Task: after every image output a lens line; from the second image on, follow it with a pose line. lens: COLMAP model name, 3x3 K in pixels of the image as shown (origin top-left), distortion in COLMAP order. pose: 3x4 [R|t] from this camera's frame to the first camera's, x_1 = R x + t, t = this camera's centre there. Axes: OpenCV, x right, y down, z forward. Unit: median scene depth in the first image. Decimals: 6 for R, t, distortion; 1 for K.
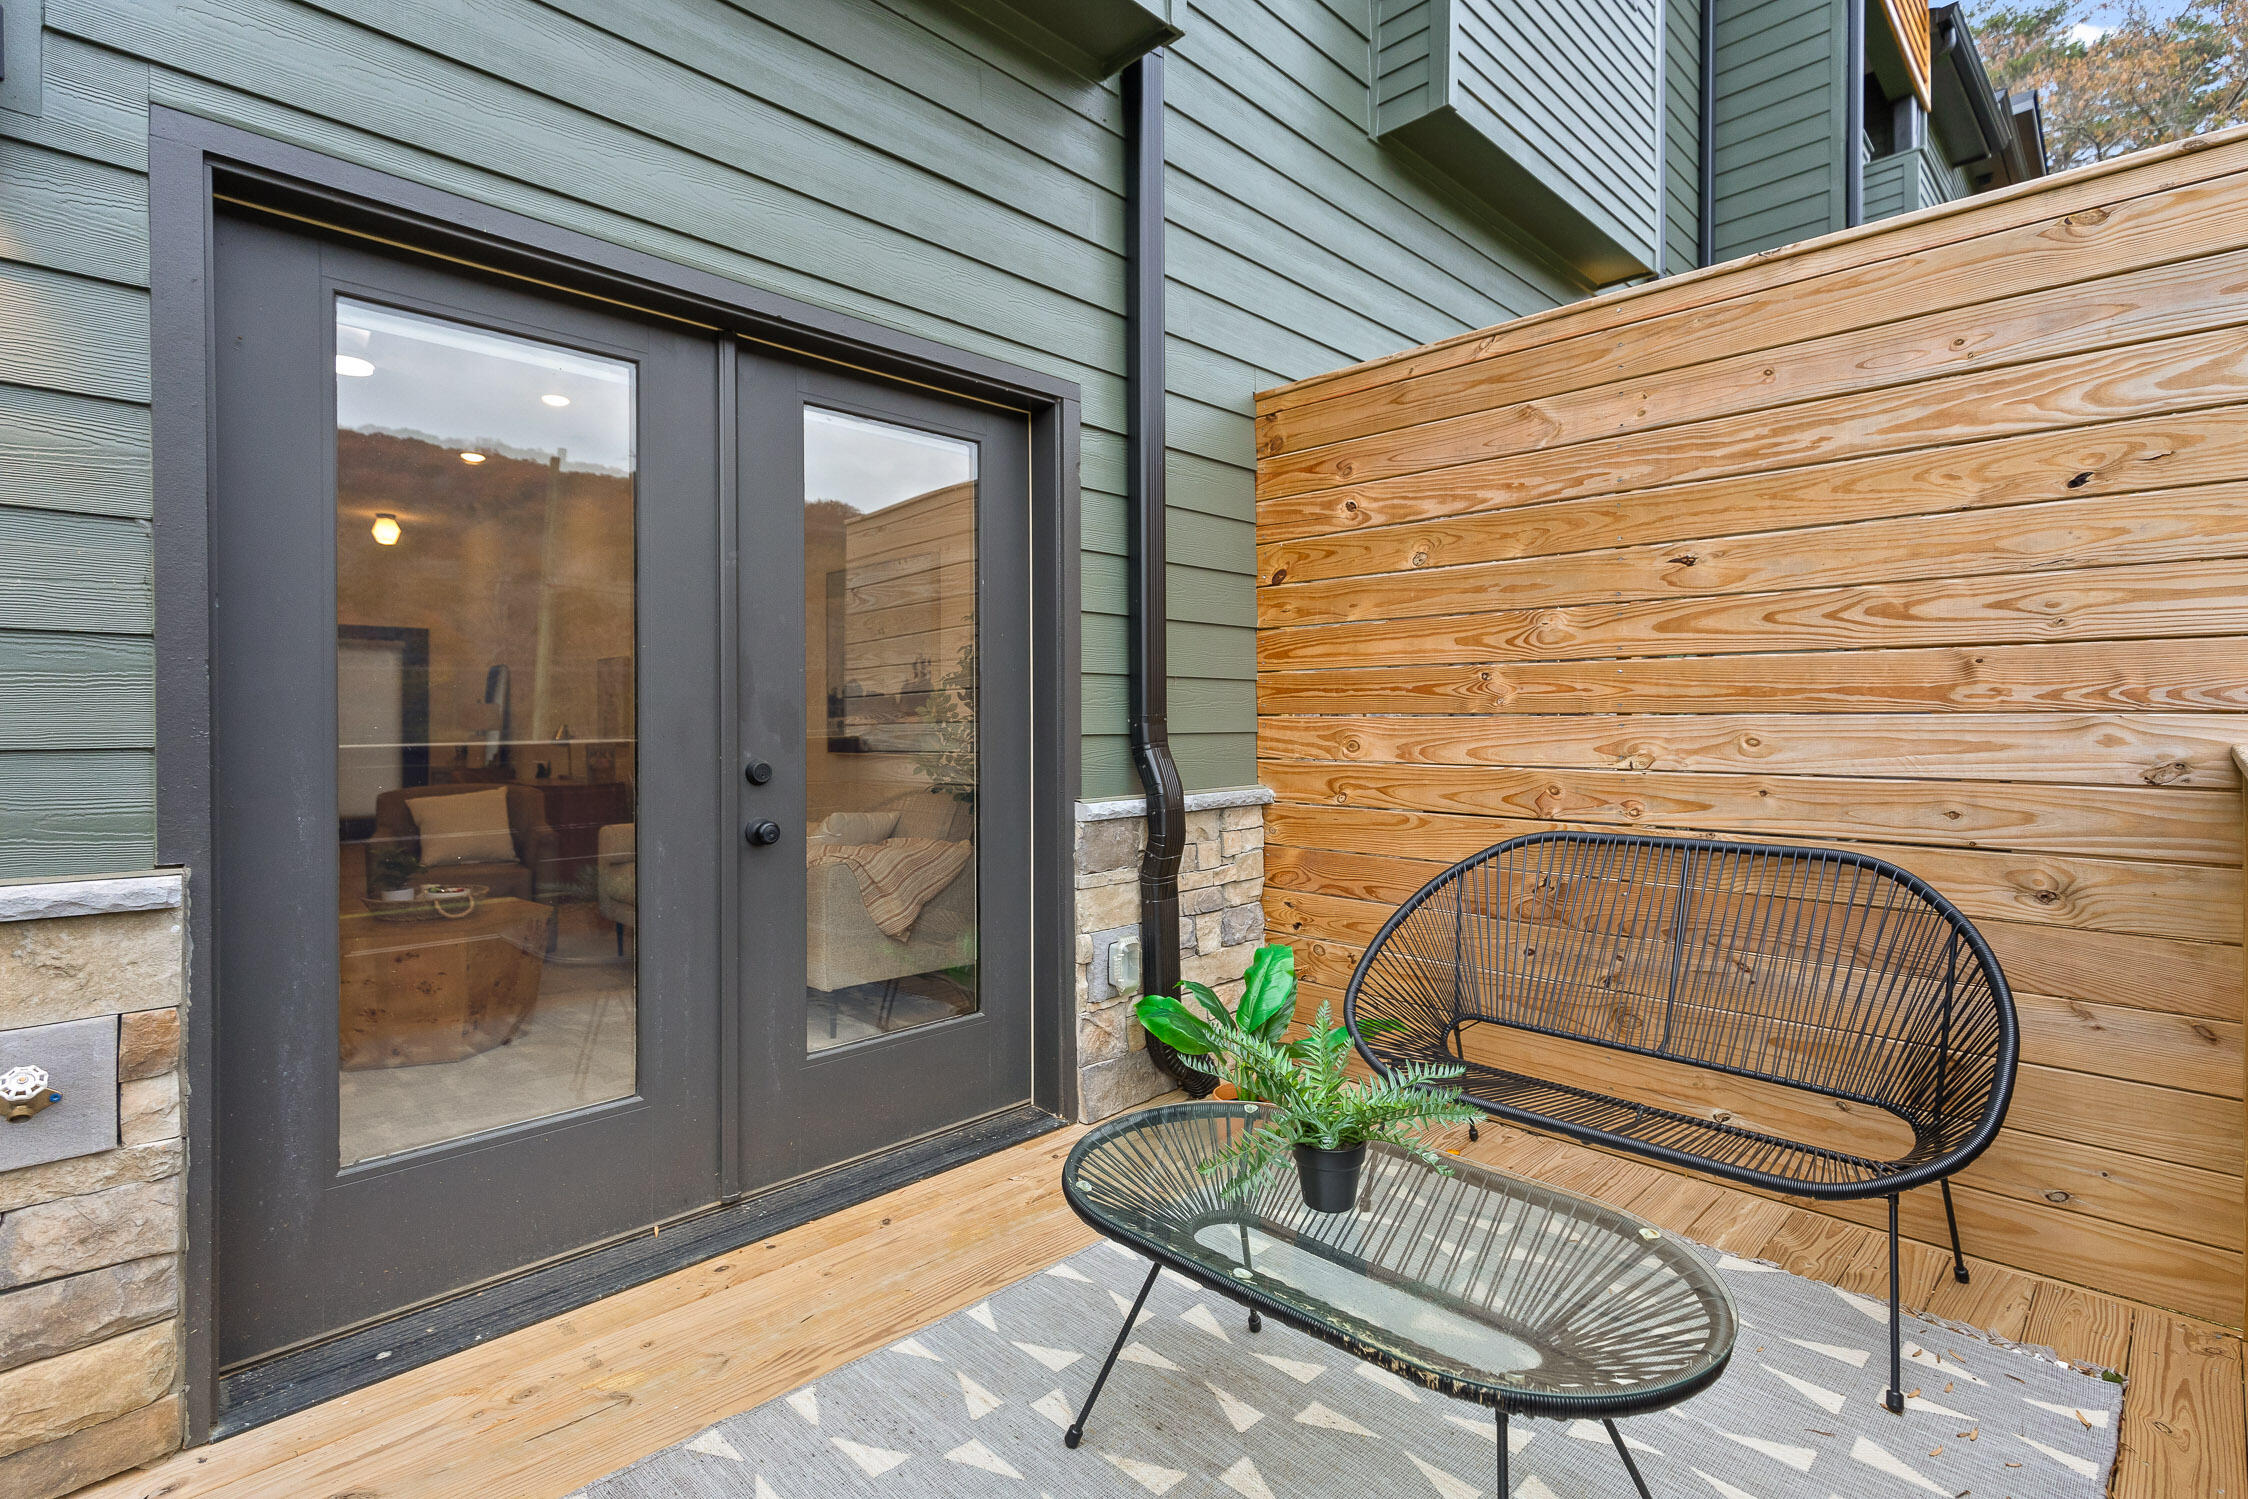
lens RADIAL K [[1022.1, 0, 1120.1], [0, 1022.1, 748.7], [0, 0, 1]] dist [0.004039, -0.000861]
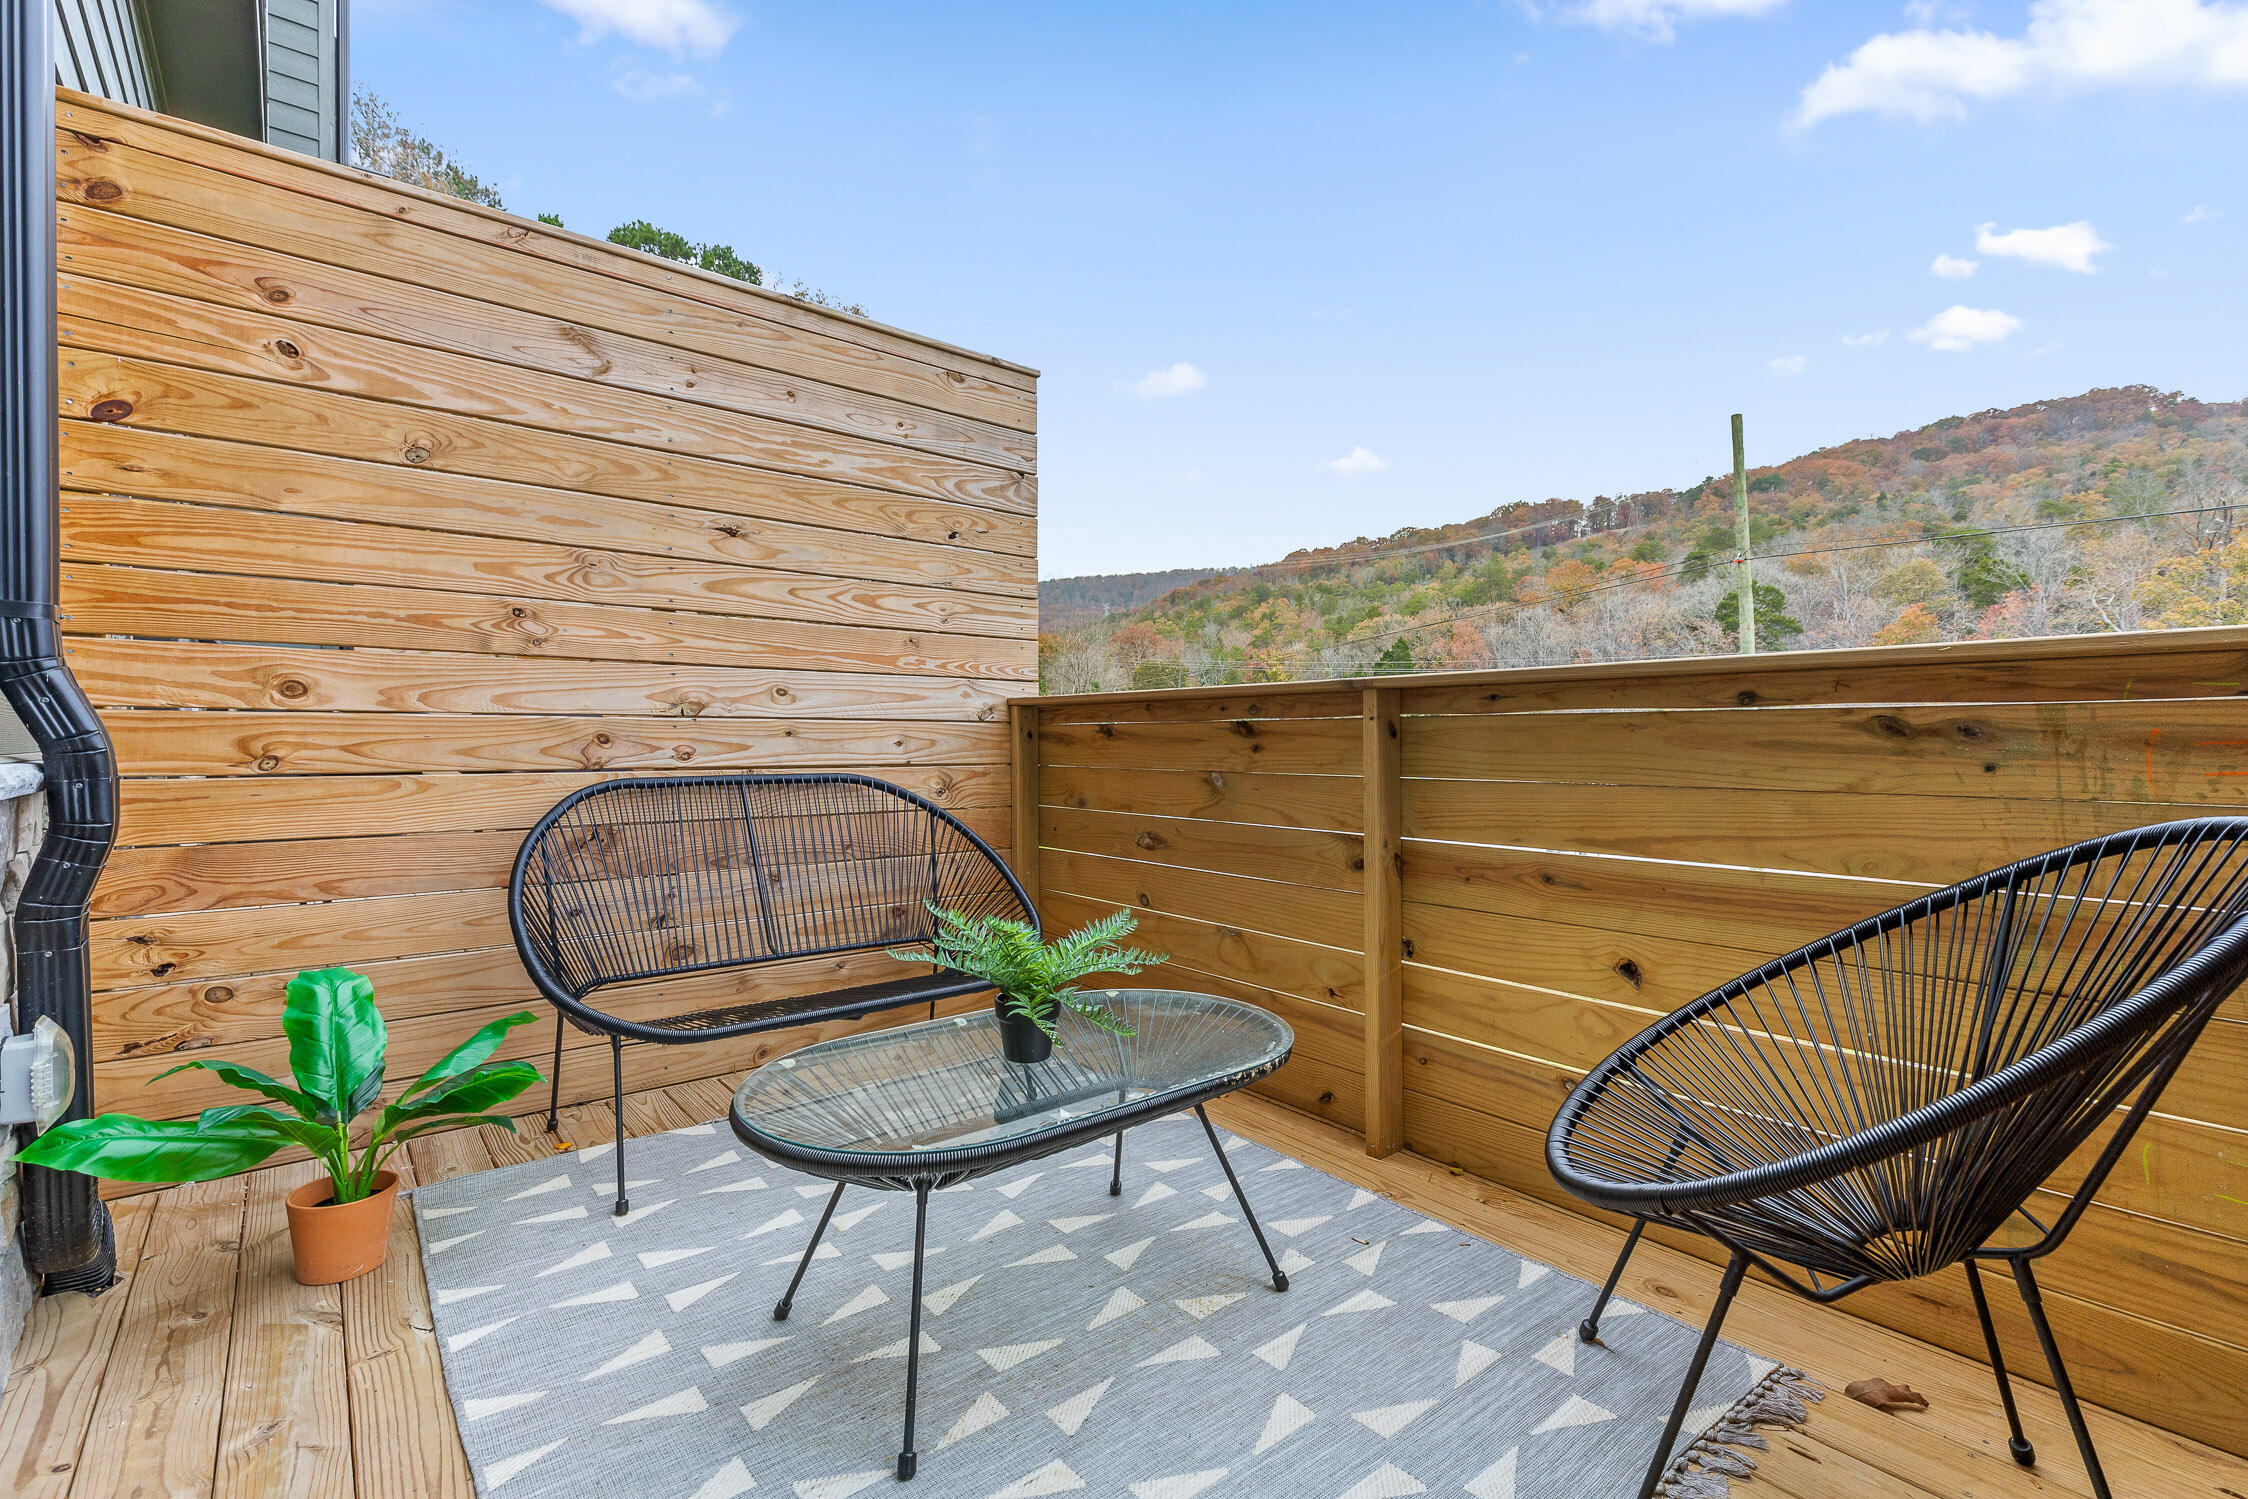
lens RADIAL K [[1022.1, 0, 1120.0], [0, 1022.1, 735.6], [0, 0, 1]] dist [0.004039, -0.000861]
pose [[0.108274, -0.006492, 0.994100, -0.498797], [0.012042, 0.999914, 0.005218, 0.039791], [-0.994048, 0.011406, 0.108342, 0.424743]]
